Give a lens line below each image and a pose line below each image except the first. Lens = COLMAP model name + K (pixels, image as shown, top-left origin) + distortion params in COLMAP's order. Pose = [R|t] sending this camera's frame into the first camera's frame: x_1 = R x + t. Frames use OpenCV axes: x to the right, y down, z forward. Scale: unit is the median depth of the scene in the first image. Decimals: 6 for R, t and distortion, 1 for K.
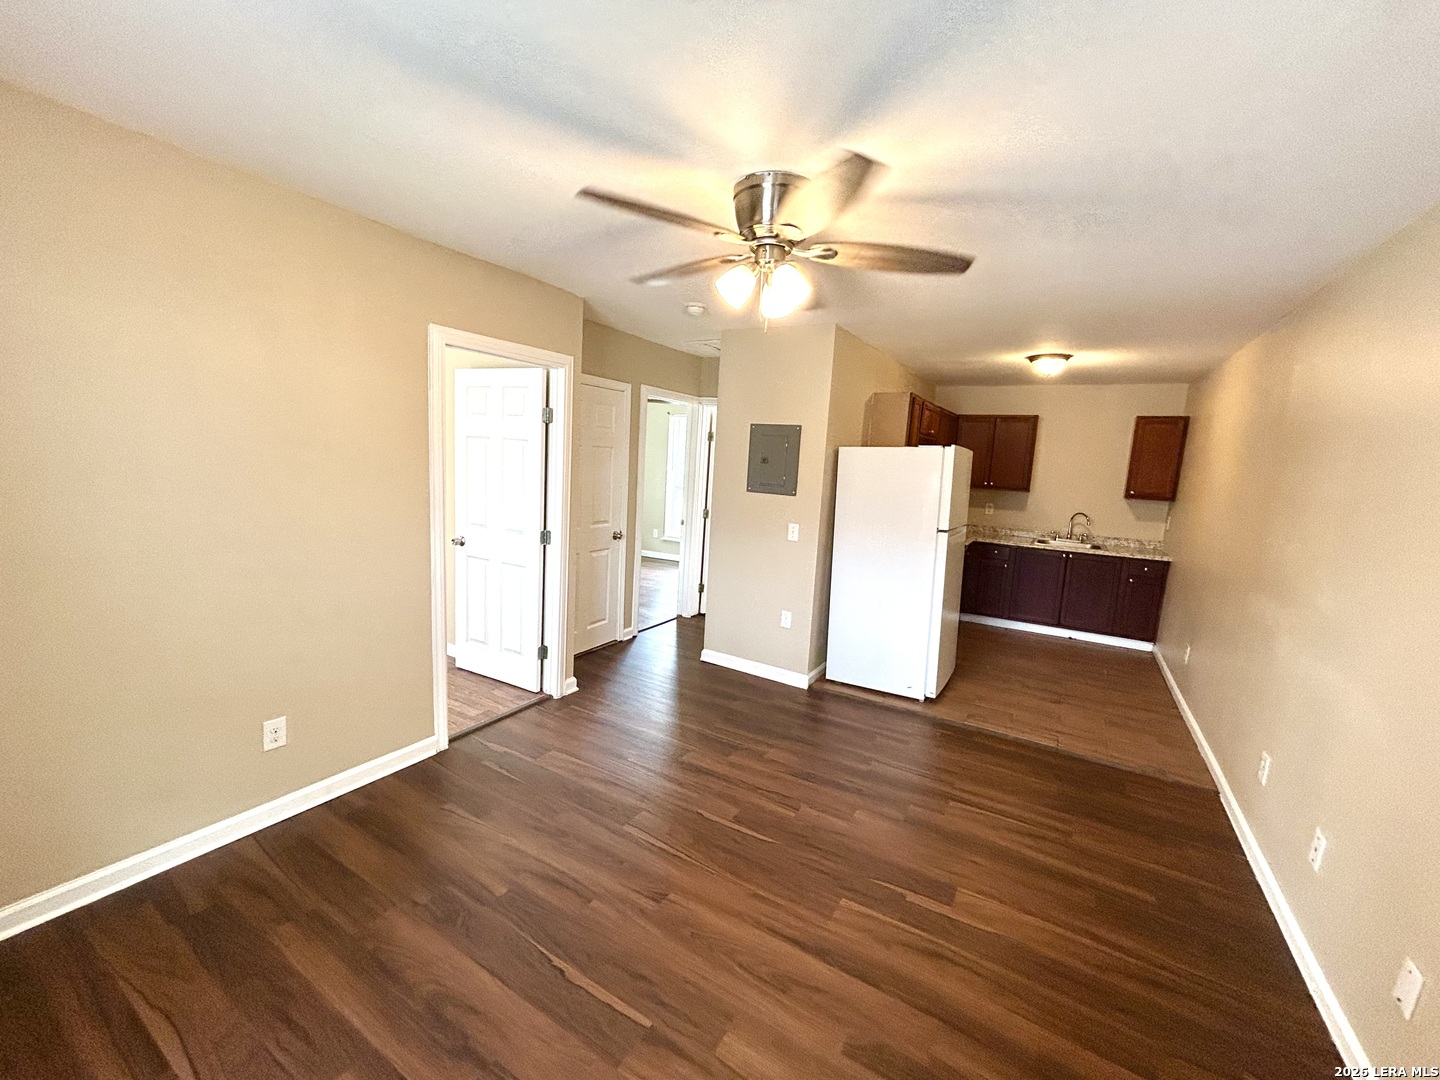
lens RADIAL K [[578.8, 0, 725.2], [0, 578.8, 538.5], [0, 0, 1]] dist [0.000658, 0.000953]
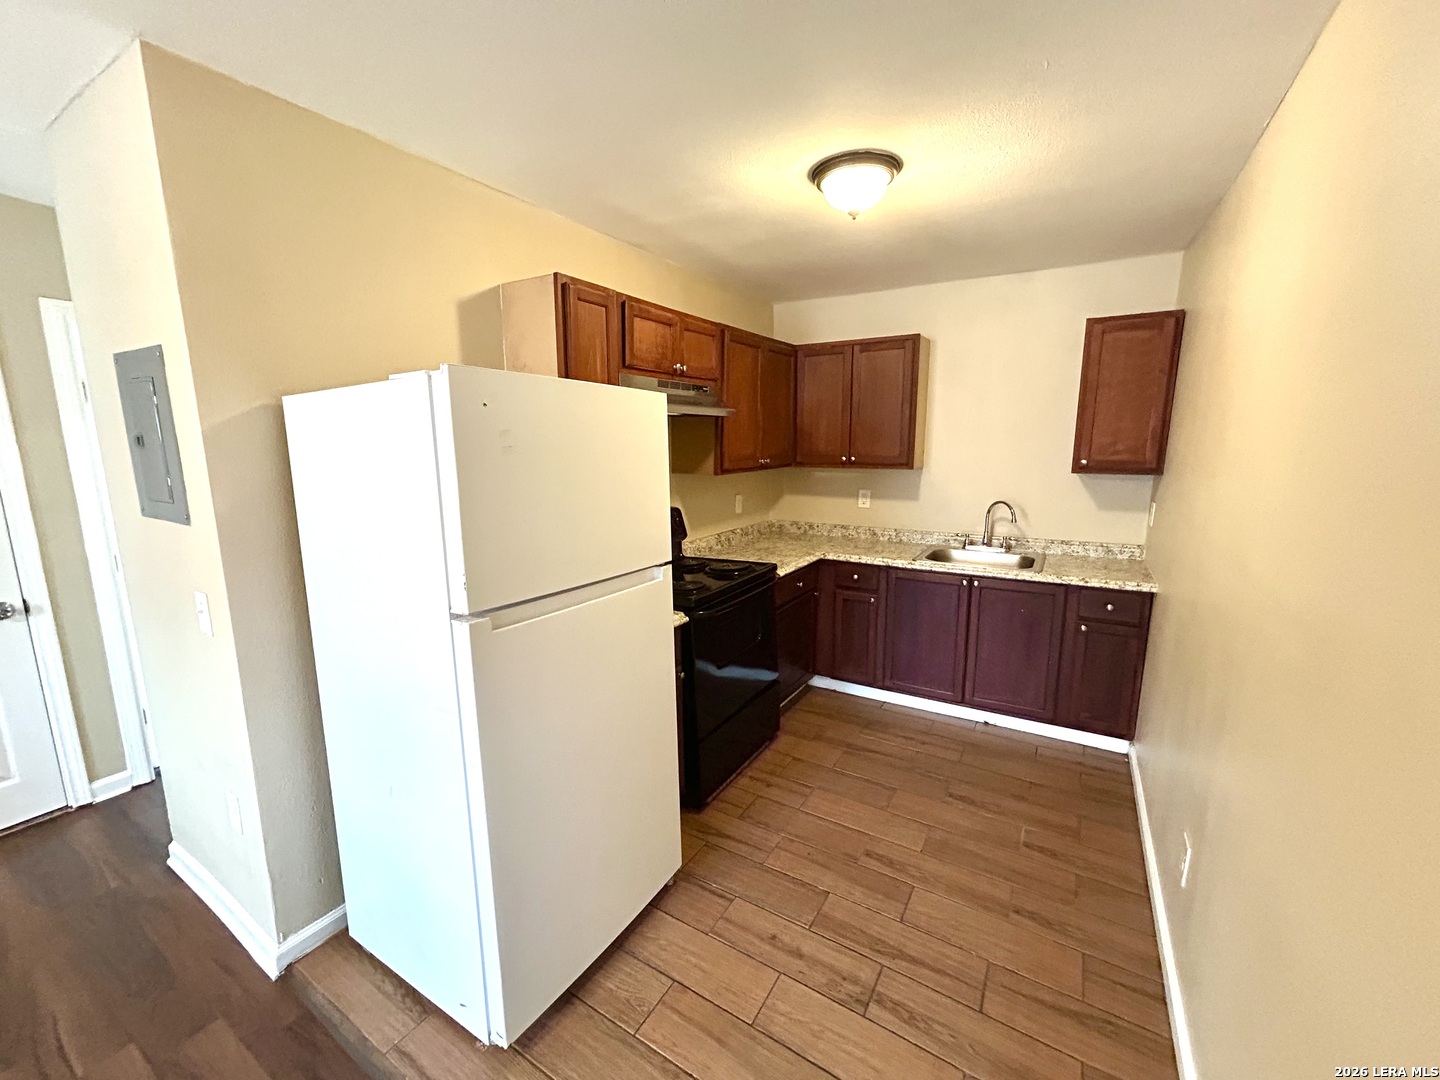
lens RADIAL K [[578.8, 0, 723.7], [0, 578.8, 540.0], [0, 0, 1]] dist [0.000658, 0.000953]
pose [[0.998471, -0.052361, -0.017704, 0.372701], [0.052938, 0.998024, 0.033849, -0.042858], [0.015897, -0.034734, 0.999270, 0.450937]]
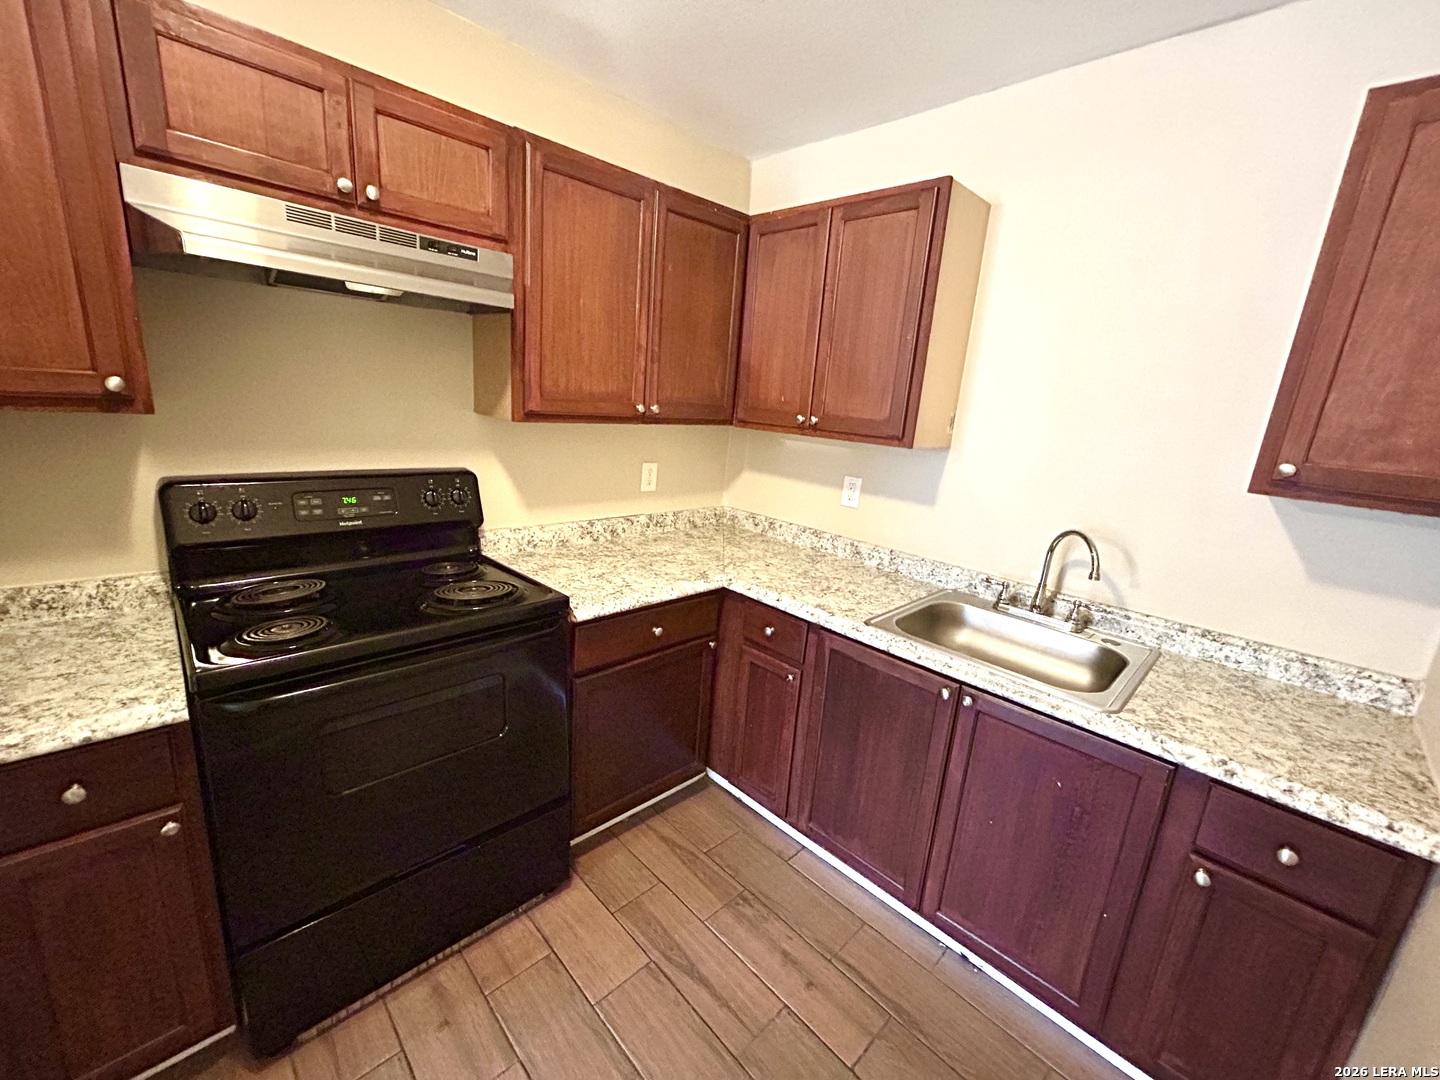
lens RADIAL K [[578.8, 0, 722.2], [0, 578.8, 539.0], [0, 0, 1]] dist [0.000658, 0.000953]
pose [[0.966829, 0.084375, -0.241084, 0.552505], [-0.062655, 0.993369, 0.096396, -0.061056], [0.247619, -0.078094, 0.965705, 0.733791]]
